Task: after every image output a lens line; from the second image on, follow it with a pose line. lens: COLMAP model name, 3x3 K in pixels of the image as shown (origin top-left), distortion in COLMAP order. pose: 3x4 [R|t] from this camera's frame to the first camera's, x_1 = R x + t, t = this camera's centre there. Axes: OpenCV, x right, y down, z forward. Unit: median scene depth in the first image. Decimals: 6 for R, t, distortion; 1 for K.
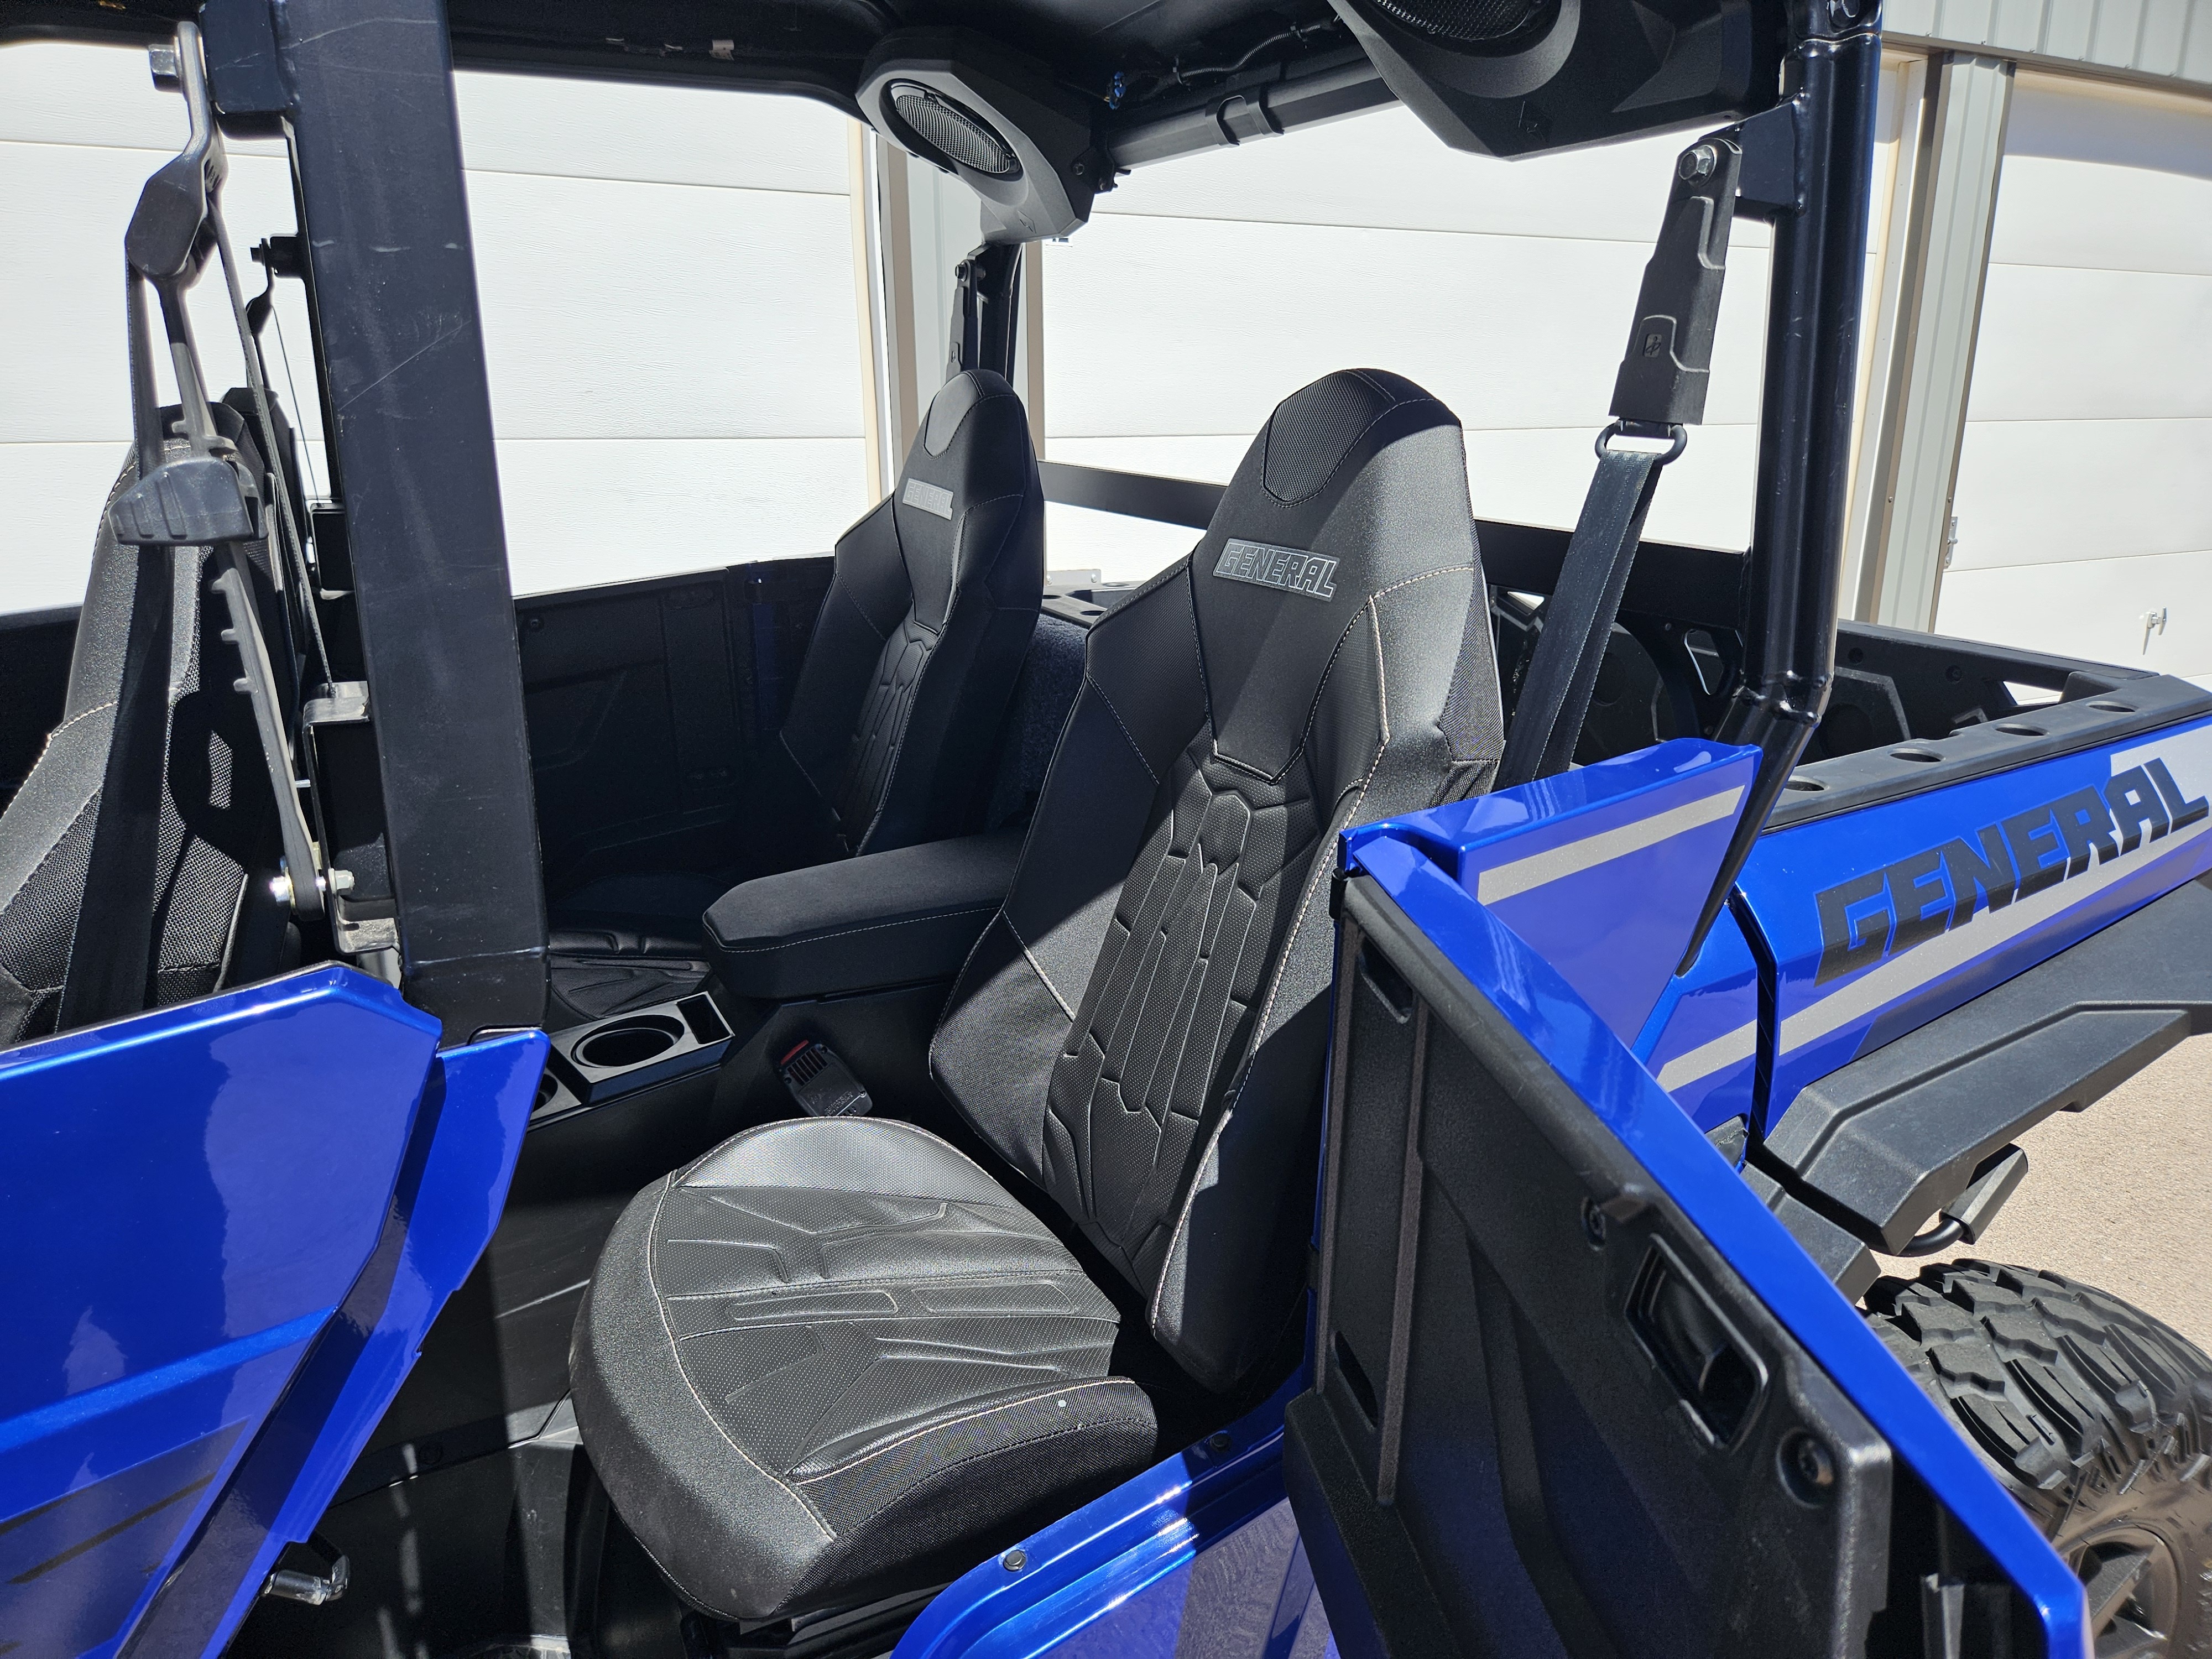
lens RADIAL K [[1481.1, 0, 1186.0], [0, 1481.1, 839.2], [0, 0, 1]] dist [0.002028, -0.033758]
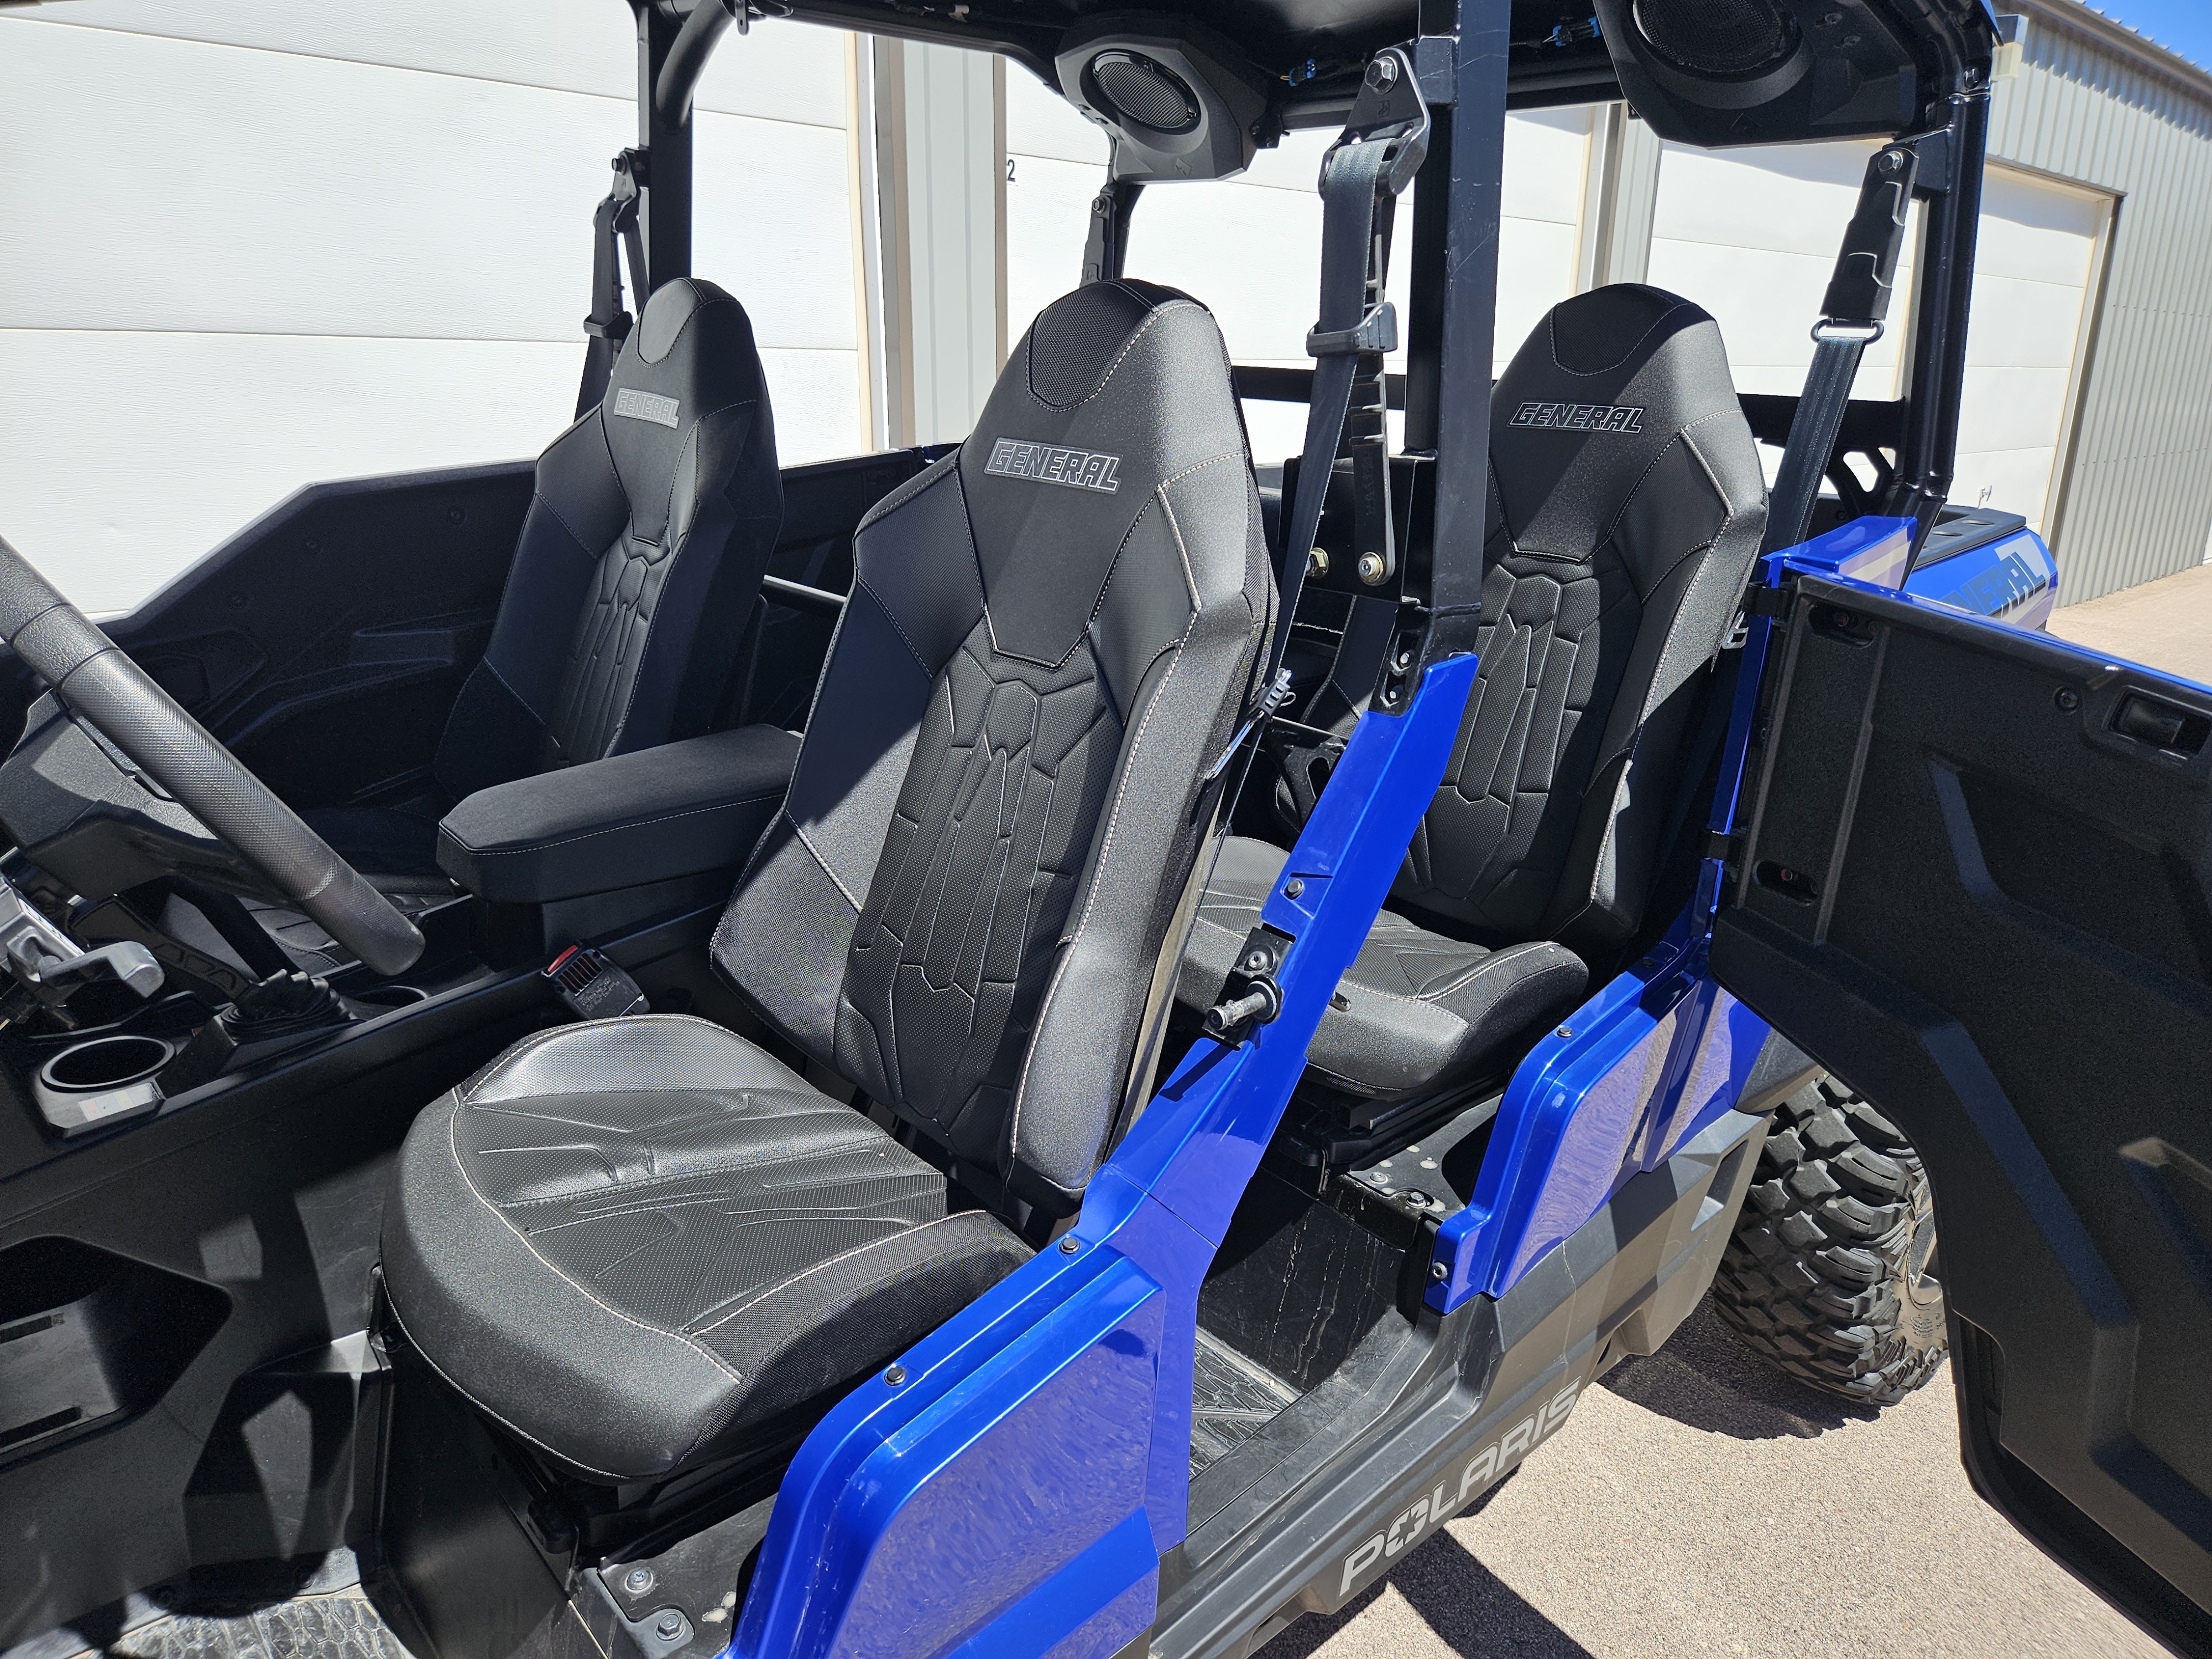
lens RADIAL K [[1474.9, 0, 1106.0], [0, 1474.9, 829.5], [0, 0, 1]] dist [0.009826, -0.045379]
pose [[0.975838, -0.069467, 0.207157, -0.489541], [0.058857, 0.996640, 0.056957, 0.077118], [-0.210418, -0.043389, 0.976648, -0.246471]]
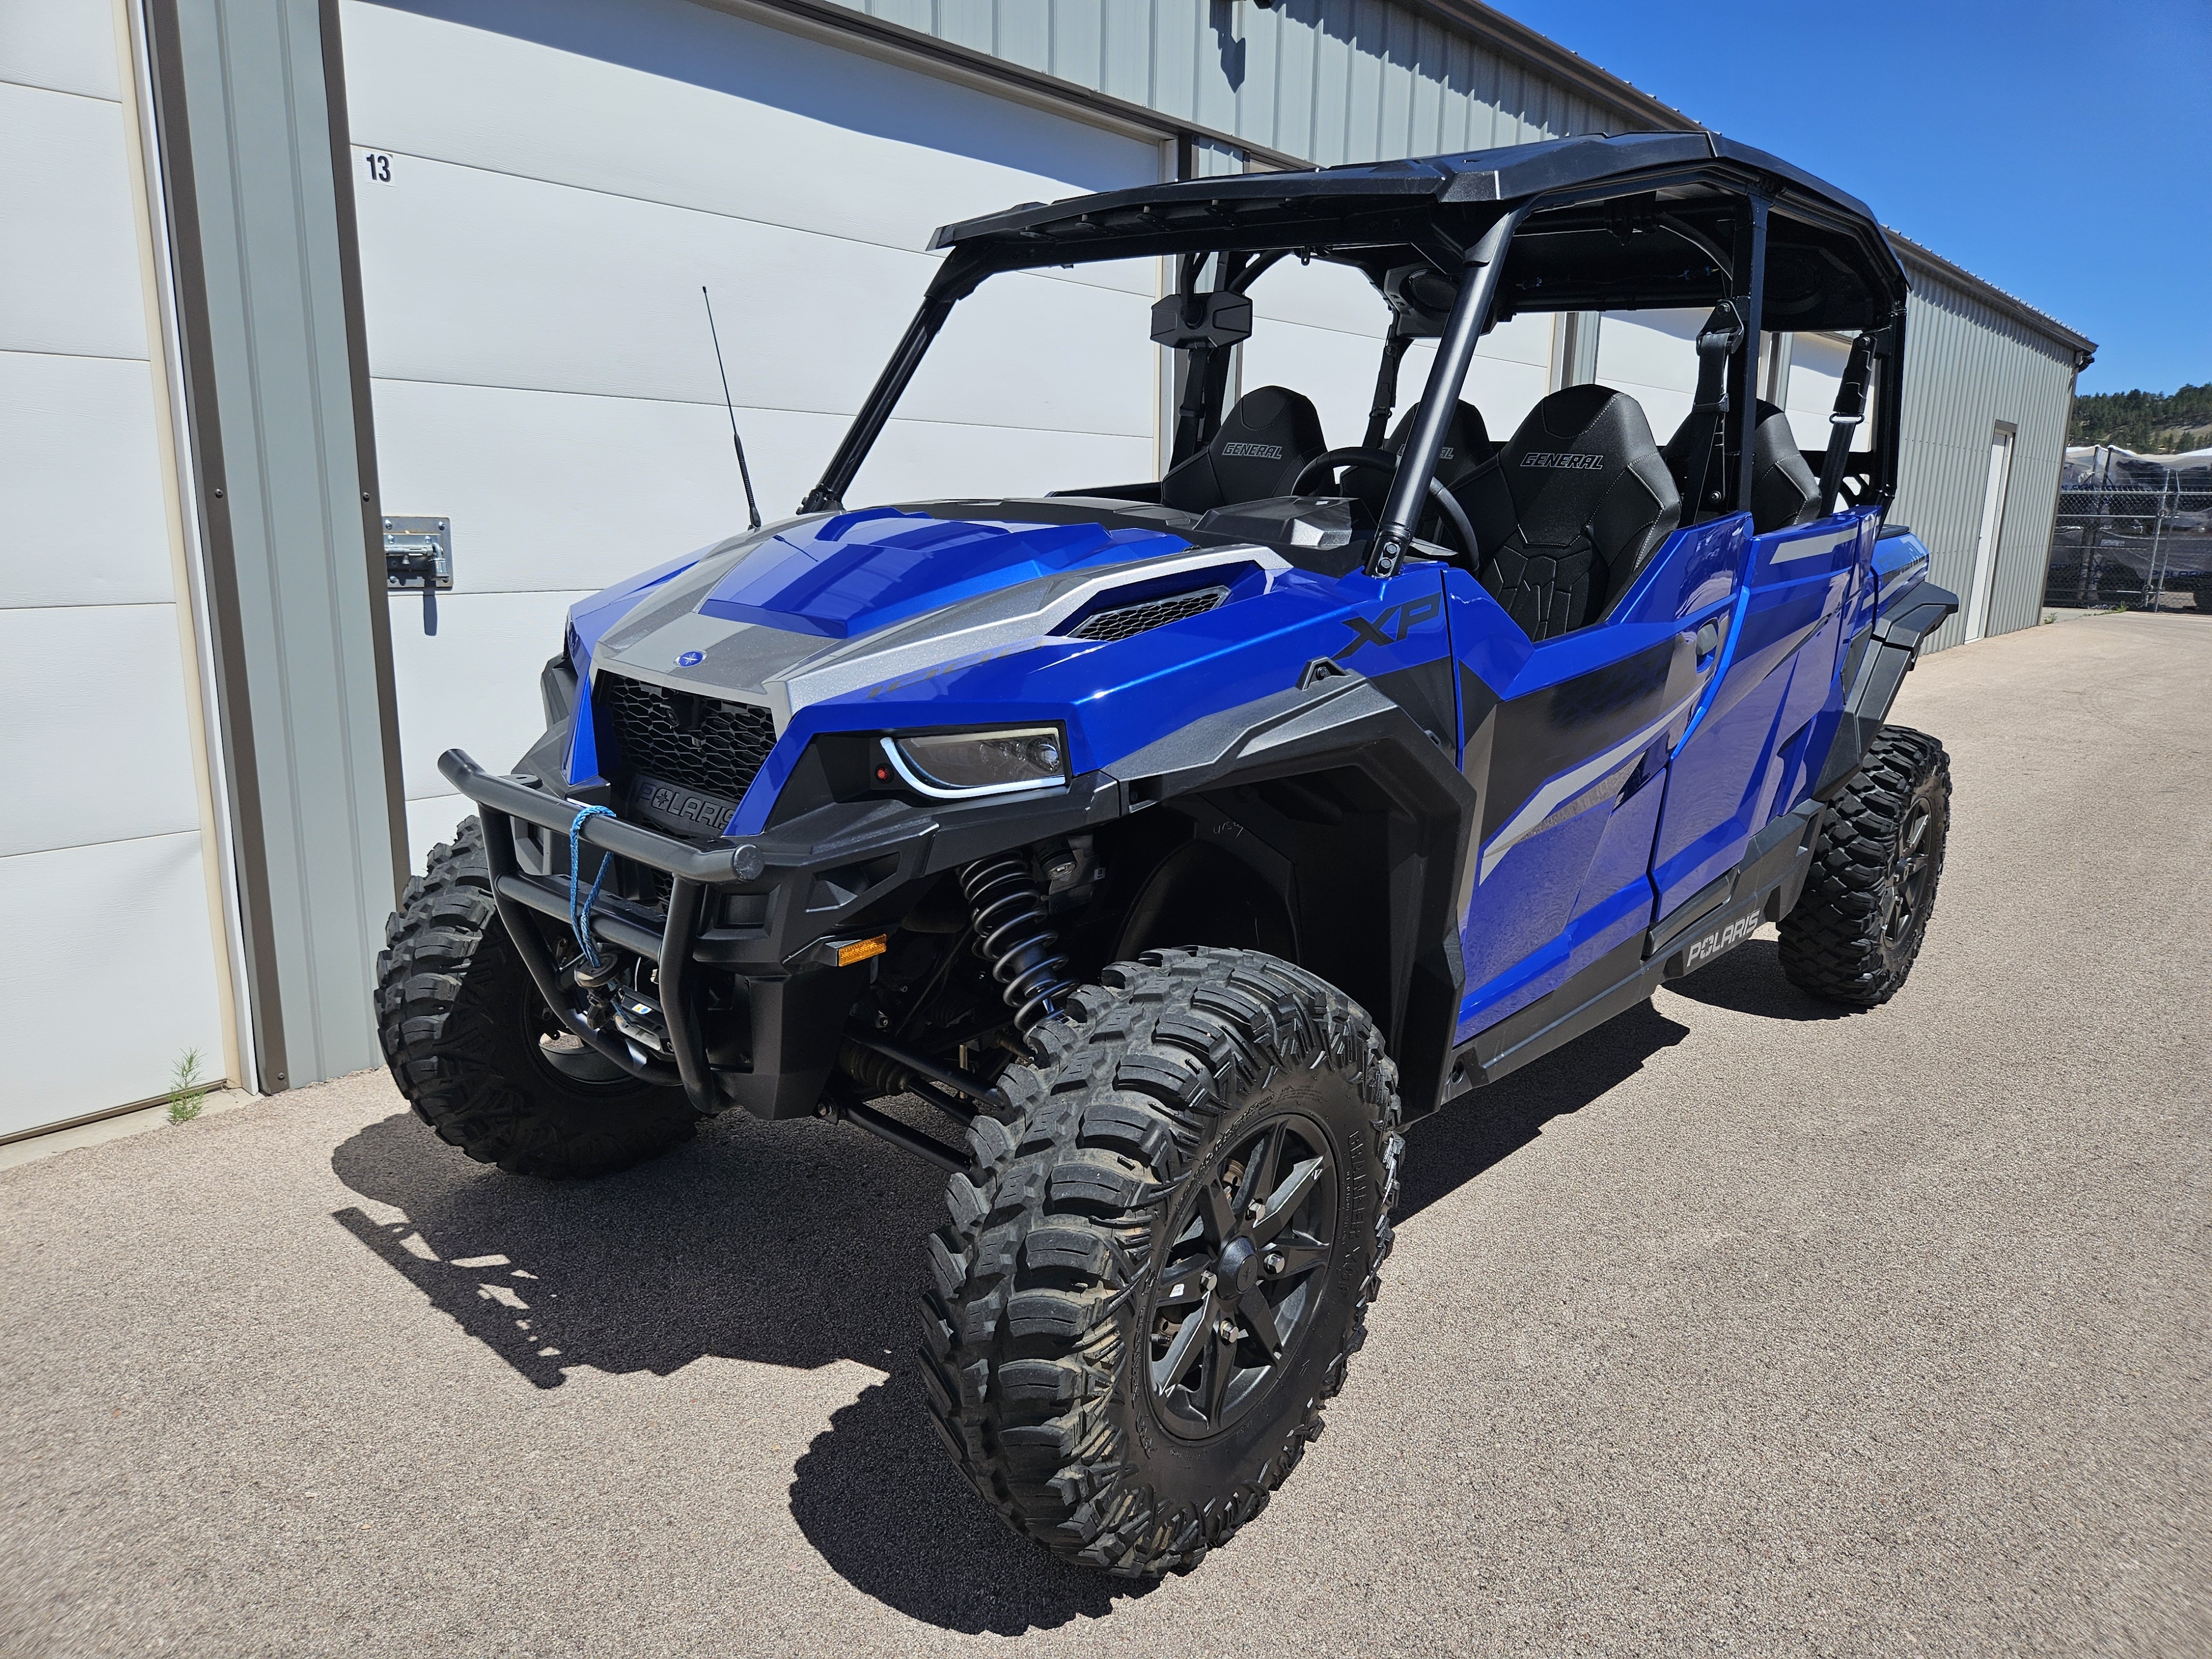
lens RADIAL K [[1474.9, 0, 1106.0], [0, 1474.9, 829.5], [0, 0, 1]] dist [0.009826, -0.045379]
pose [[0.942398, -0.065484, 0.328021, -1.425119], [0.074956, 0.997054, -0.016301, 0.347237], [-0.325987, 0.039949, 0.944530, -0.933171]]
